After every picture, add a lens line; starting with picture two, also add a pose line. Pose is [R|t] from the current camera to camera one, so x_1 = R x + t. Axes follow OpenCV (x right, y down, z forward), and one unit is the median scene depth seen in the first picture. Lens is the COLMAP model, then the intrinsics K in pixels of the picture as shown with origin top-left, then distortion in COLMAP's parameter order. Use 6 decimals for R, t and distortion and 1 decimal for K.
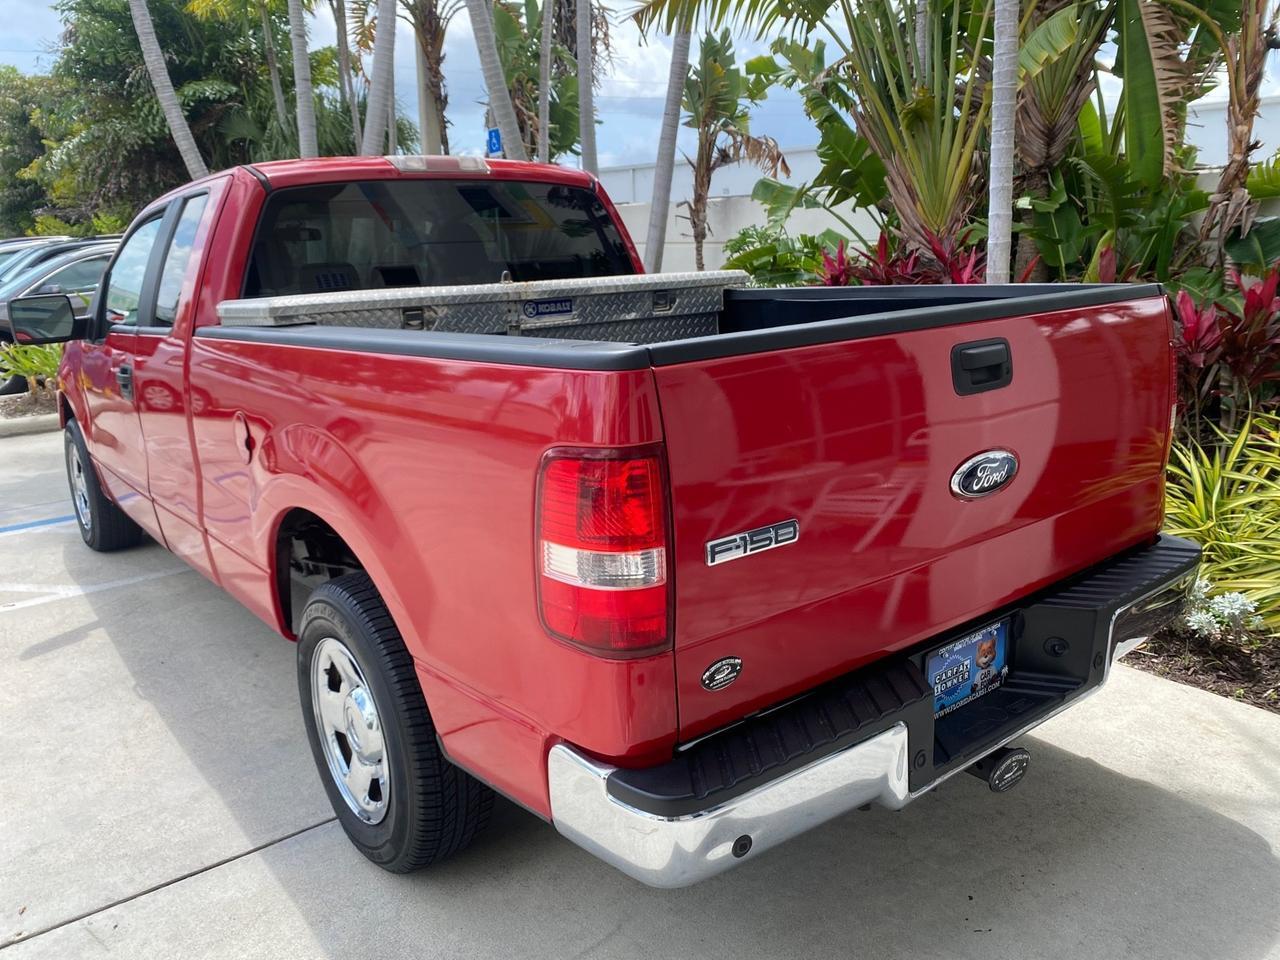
lens RADIAL K [[1002.1, 0, 641.3], [0, 1002.1, 470.2], [0, 0, 1]] dist [0.003426, 0.003805]
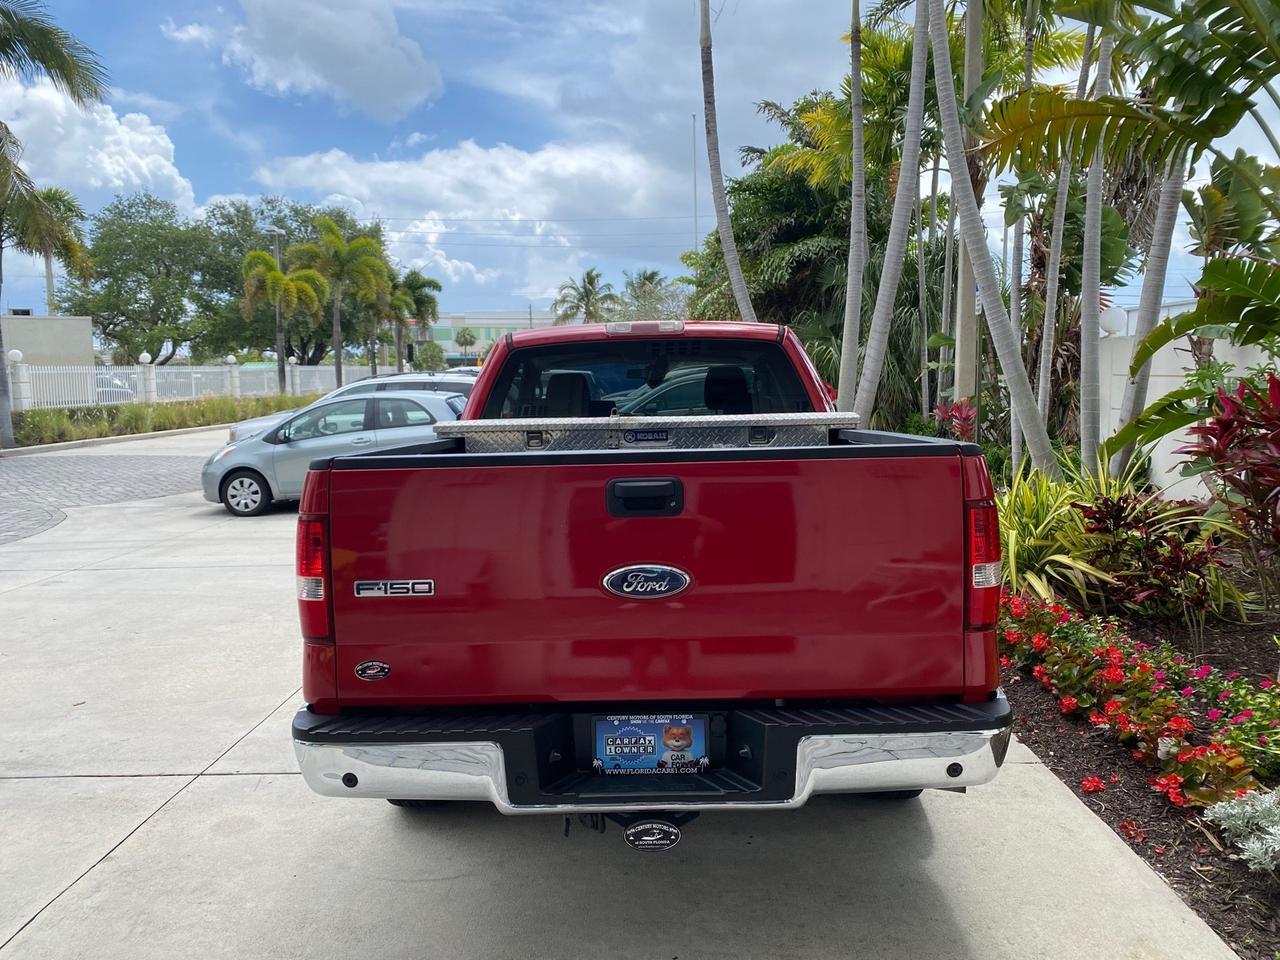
lens RADIAL K [[993.9, 0, 641.7], [0, 993.9, 471.9], [0, 0, 1]] dist [0.011341, -0.001161]
pose [[0.777257, 0.072585, -0.624982, 0.768248], [-0.144721, 0.987314, -0.065316, -0.034837], [0.612313, 0.141215, 0.777902, 0.004384]]
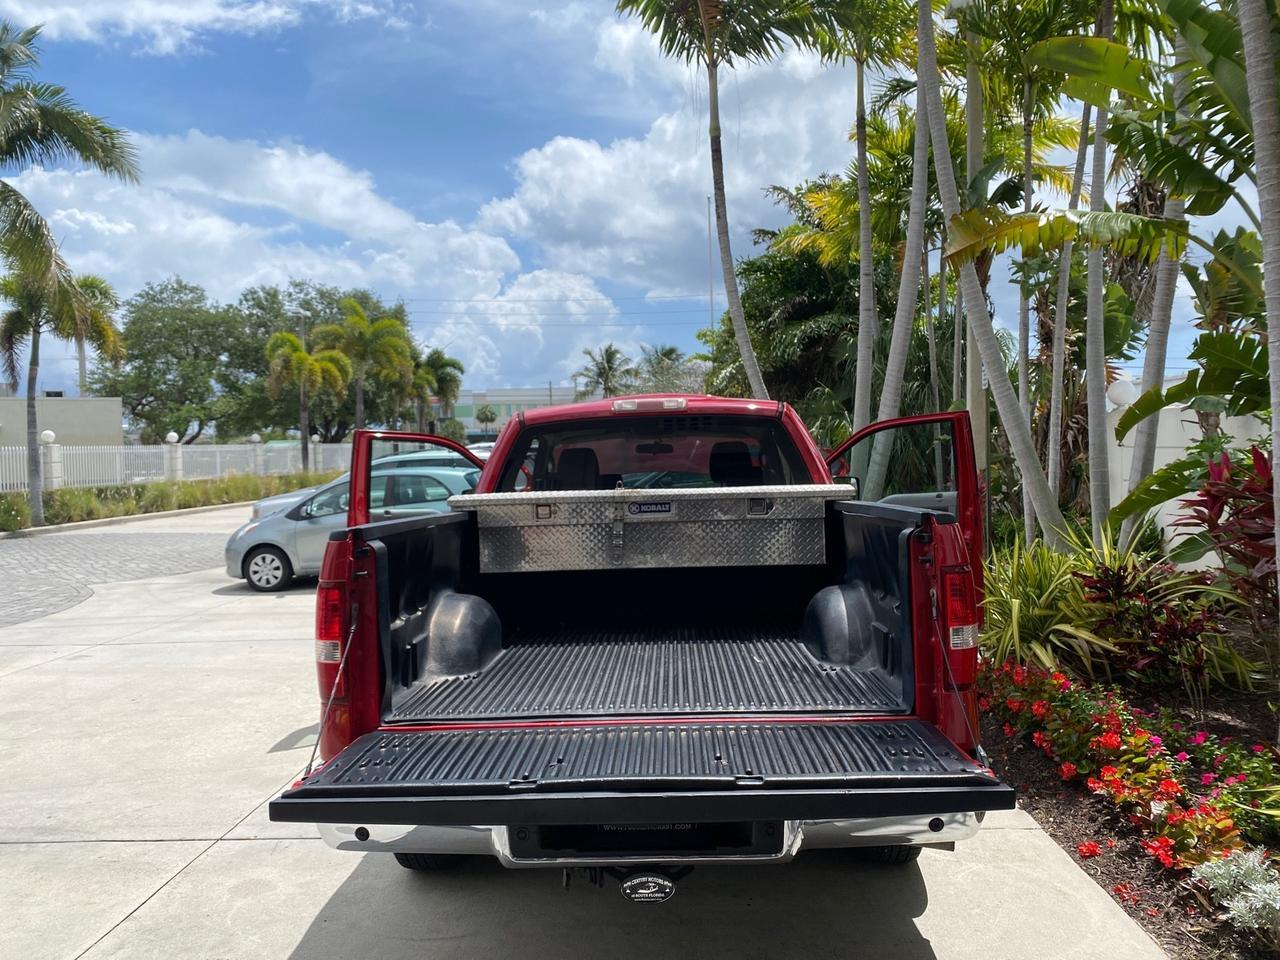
lens RADIAL K [[997.6, 0, 638.6], [0, 997.6, 474.0], [0, 0, 1]] dist [0.013527, -0.009913]
pose [[0.762620, 0.021297, -0.646496, 0.831142], [-0.141027, 0.980889, -0.134045, -0.027862], [0.631286, 0.193399, 0.751049, -0.034076]]
